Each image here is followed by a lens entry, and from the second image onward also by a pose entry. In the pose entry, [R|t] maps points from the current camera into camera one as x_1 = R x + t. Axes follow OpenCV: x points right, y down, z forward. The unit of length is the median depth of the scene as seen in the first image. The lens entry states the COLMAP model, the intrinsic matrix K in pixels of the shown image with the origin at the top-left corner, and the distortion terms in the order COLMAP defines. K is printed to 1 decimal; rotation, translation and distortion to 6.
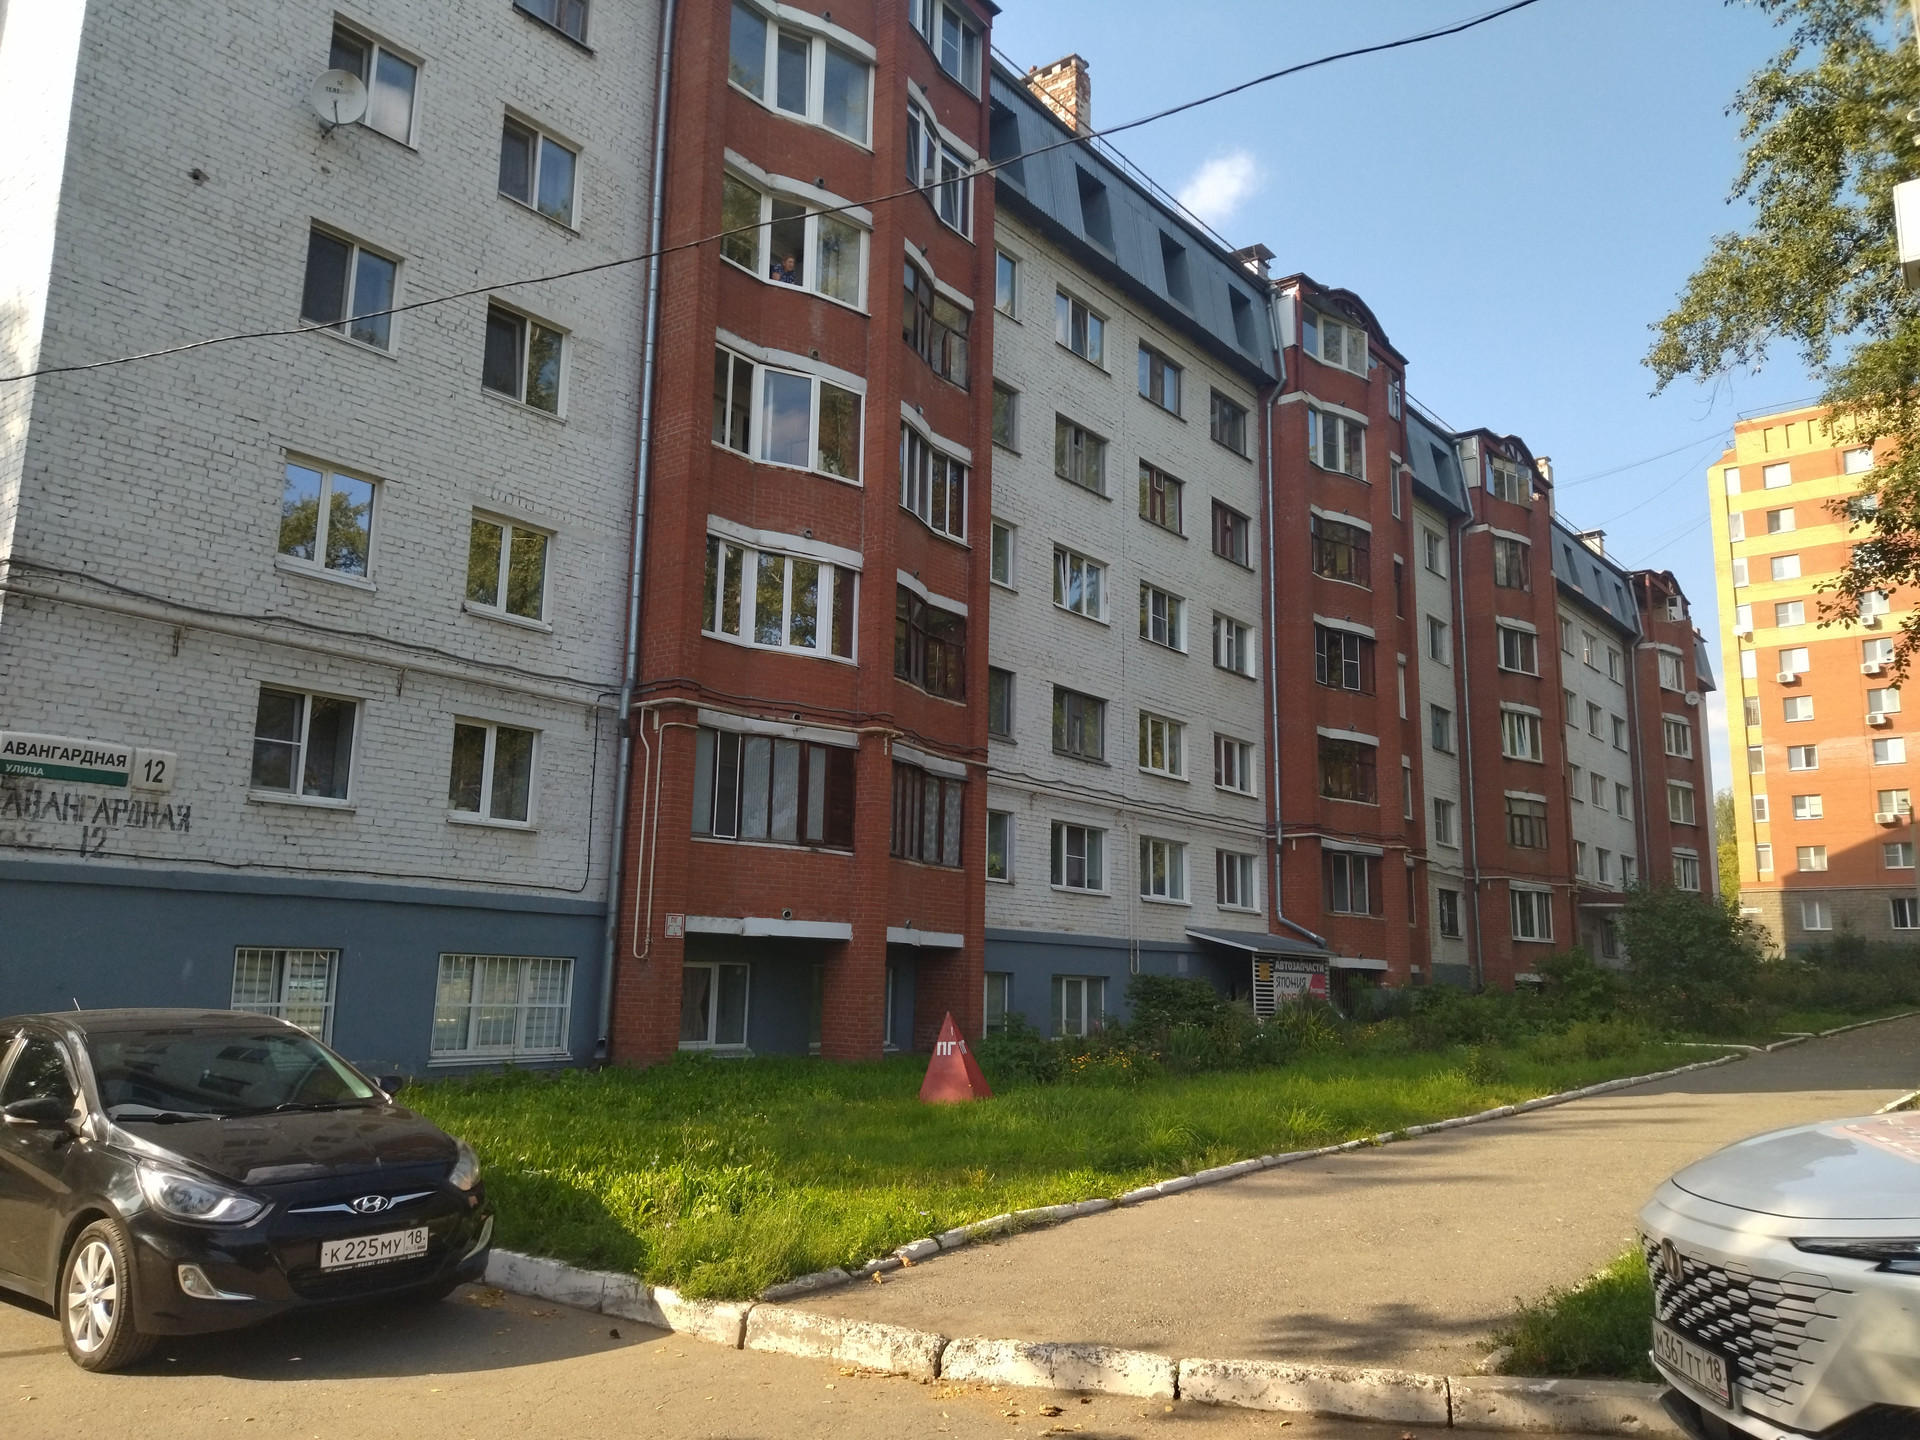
lens RADIAL K [[1415.9, 0, 960.0], [0, 1415.9, 720.0], [0, 0, 1]] dist [0.002048, 0.003116]
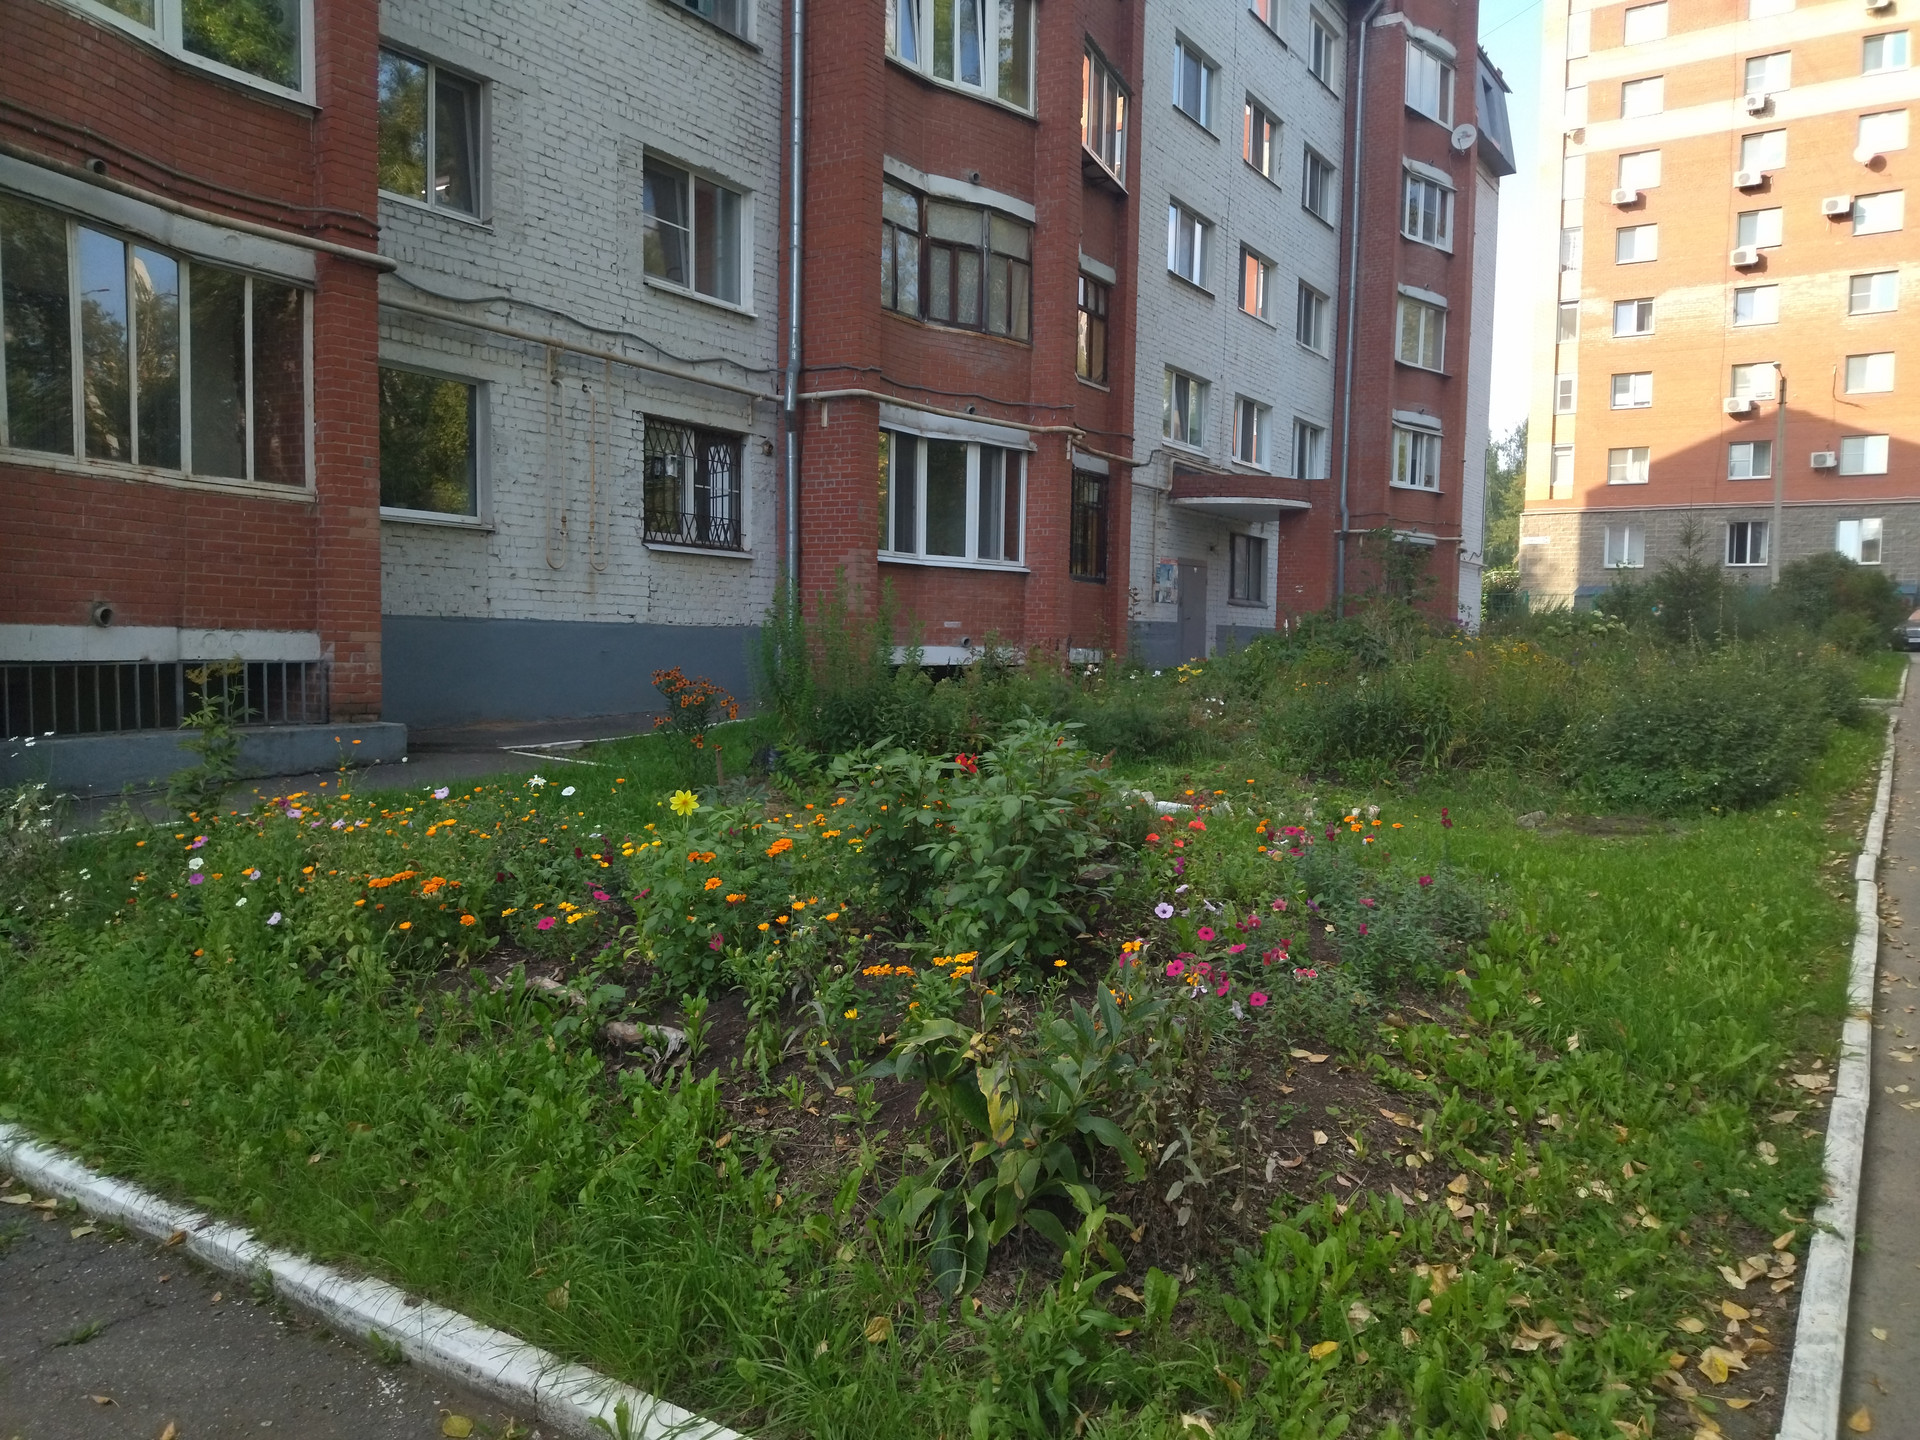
lens RADIAL K [[1415.9, 0, 960.0], [0, 1415.9, 720.0], [0, 0, 1]] dist [0.002048, 0.003116]
pose [[0.994164, -0.012447, 0.107156, 0.214995], [-0.013350, 0.971492, 0.236698, 0.061797], [-0.107047, -0.236747, 0.965656, 0.361035]]
